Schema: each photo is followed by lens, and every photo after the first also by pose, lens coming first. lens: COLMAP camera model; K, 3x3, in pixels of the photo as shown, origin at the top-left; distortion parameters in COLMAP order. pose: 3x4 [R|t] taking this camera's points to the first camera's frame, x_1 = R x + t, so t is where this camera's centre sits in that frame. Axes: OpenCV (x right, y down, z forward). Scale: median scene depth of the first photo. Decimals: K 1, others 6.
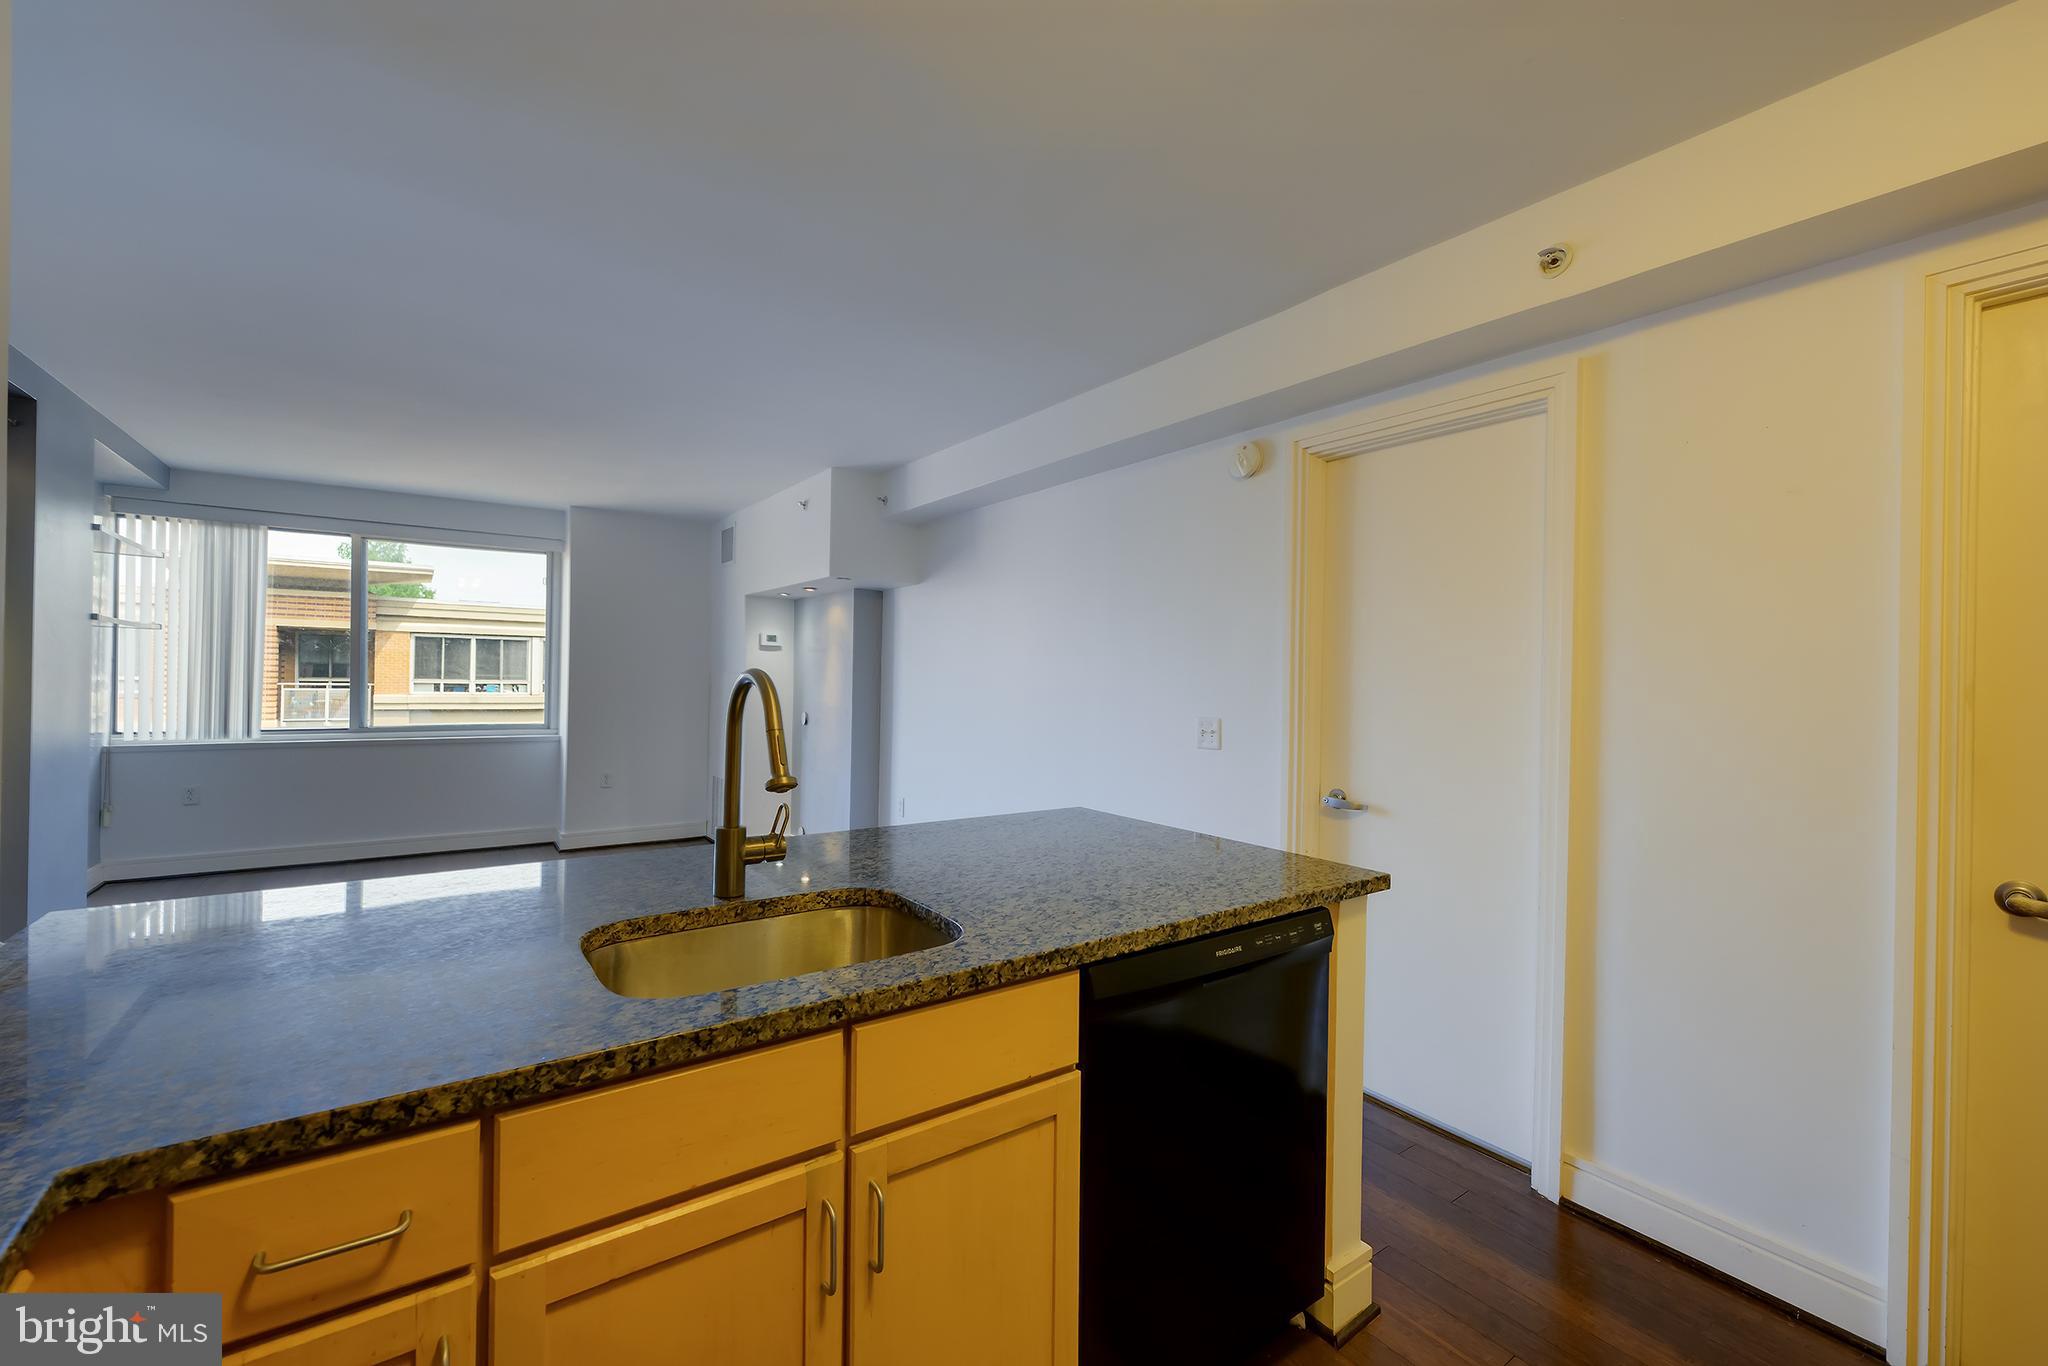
lens RADIAL K [[845.5, 0, 1027.9], [0, 845.5, 675.9], [0, 0, 1]] dist [0.001241, 0.000122]
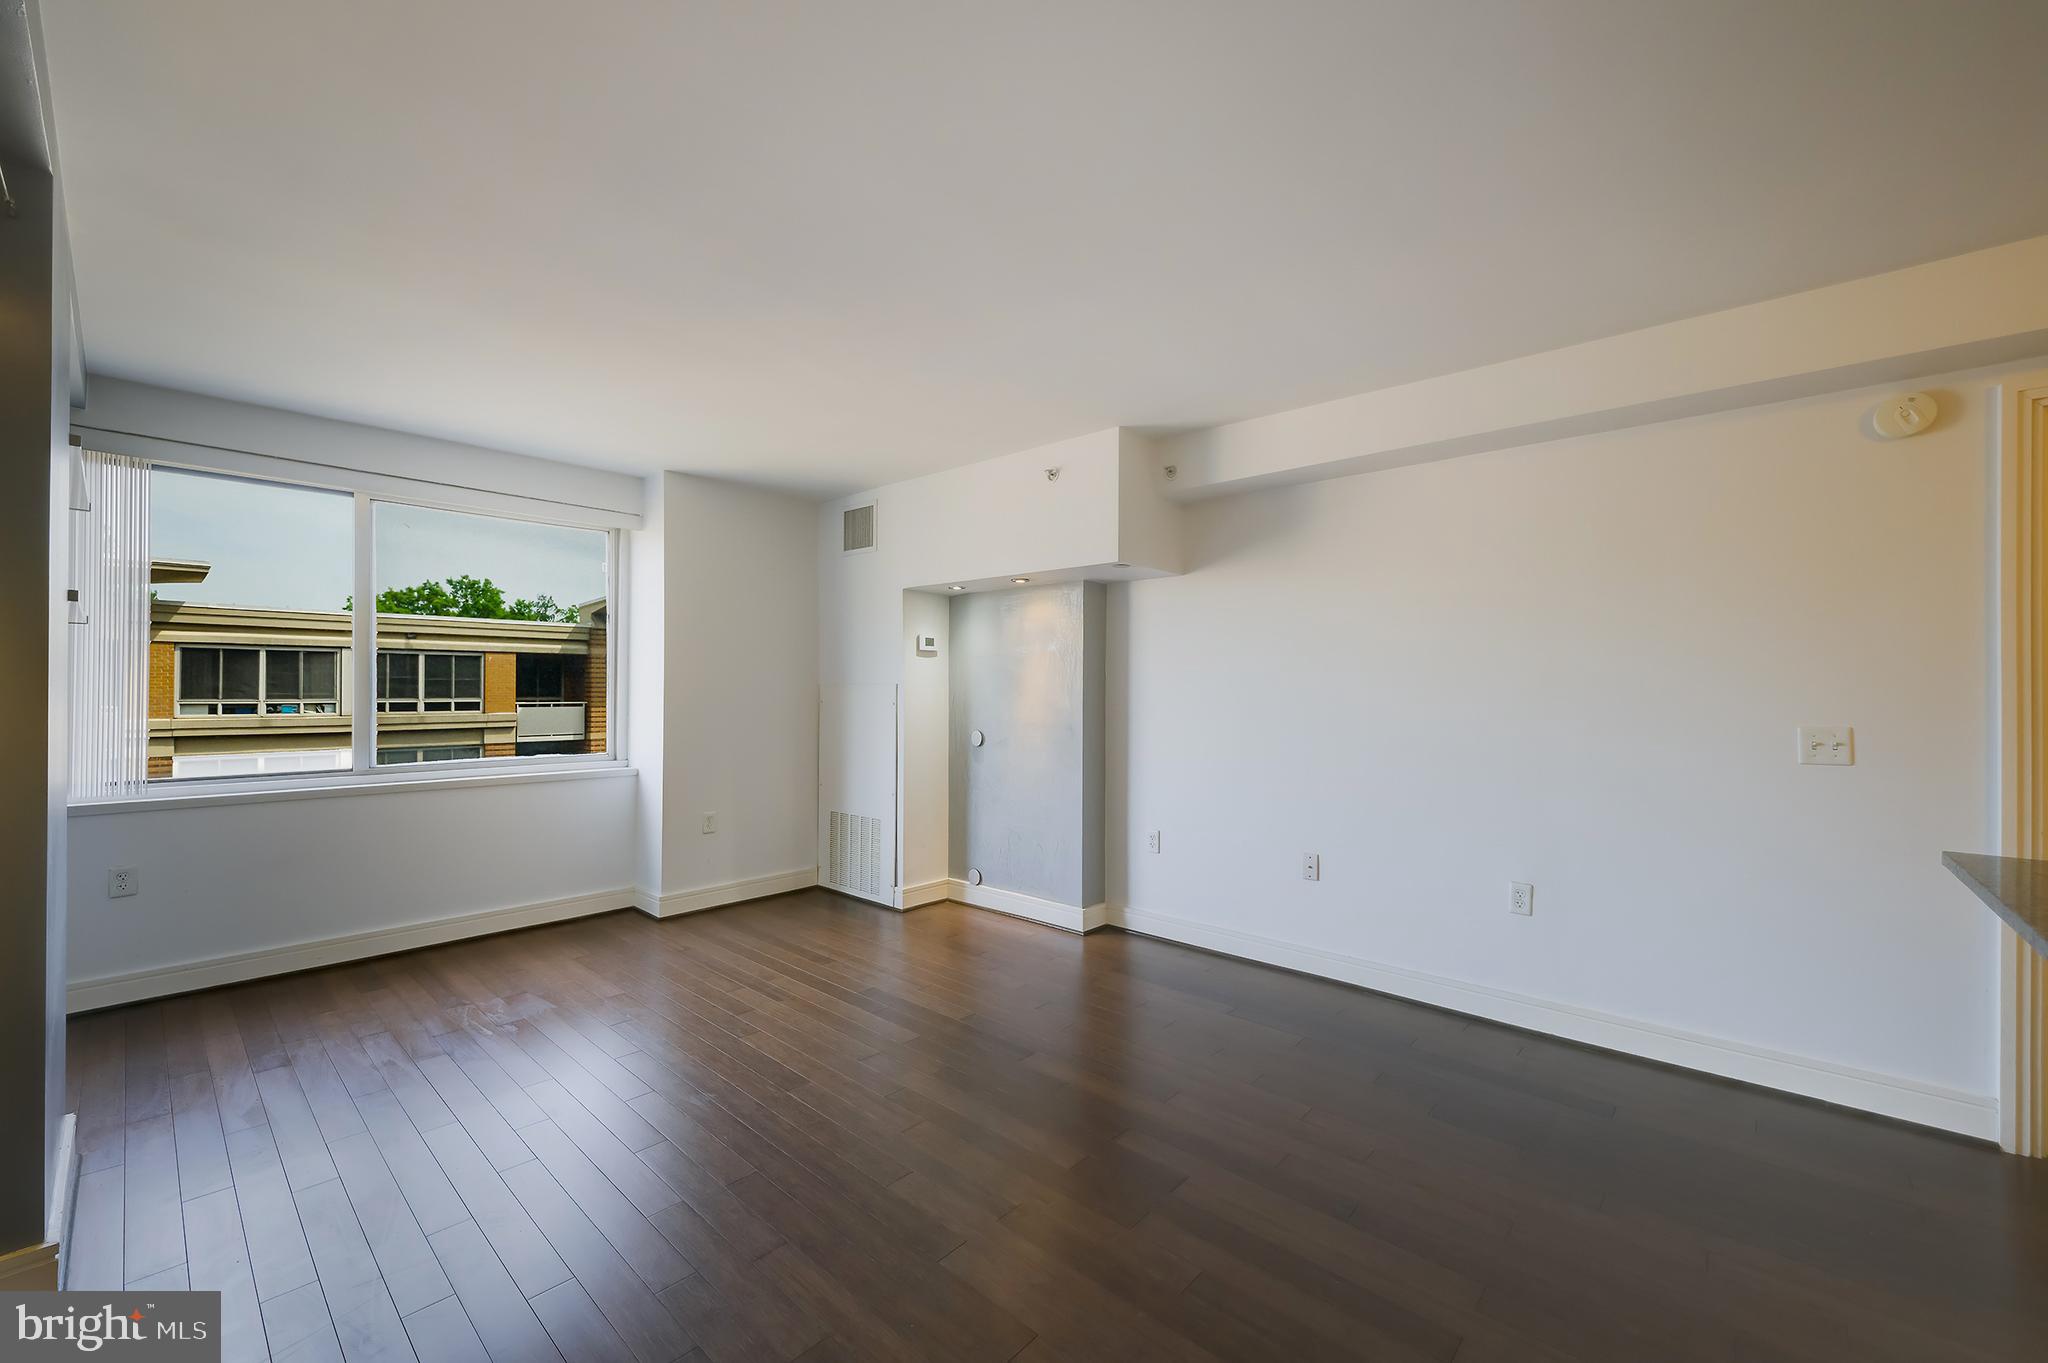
lens RADIAL K [[811.0, 0, 1034.4], [0, 811.0, 683.7], [0, 0, 1]] dist [0.000502, 0.000007]
pose [[0.976106, -0.012367, 0.216945, -0.439551], [0.012873, 0.999917, -0.000918, -0.001539], [-0.216915, 0.003689, 0.976183, 0.240484]]
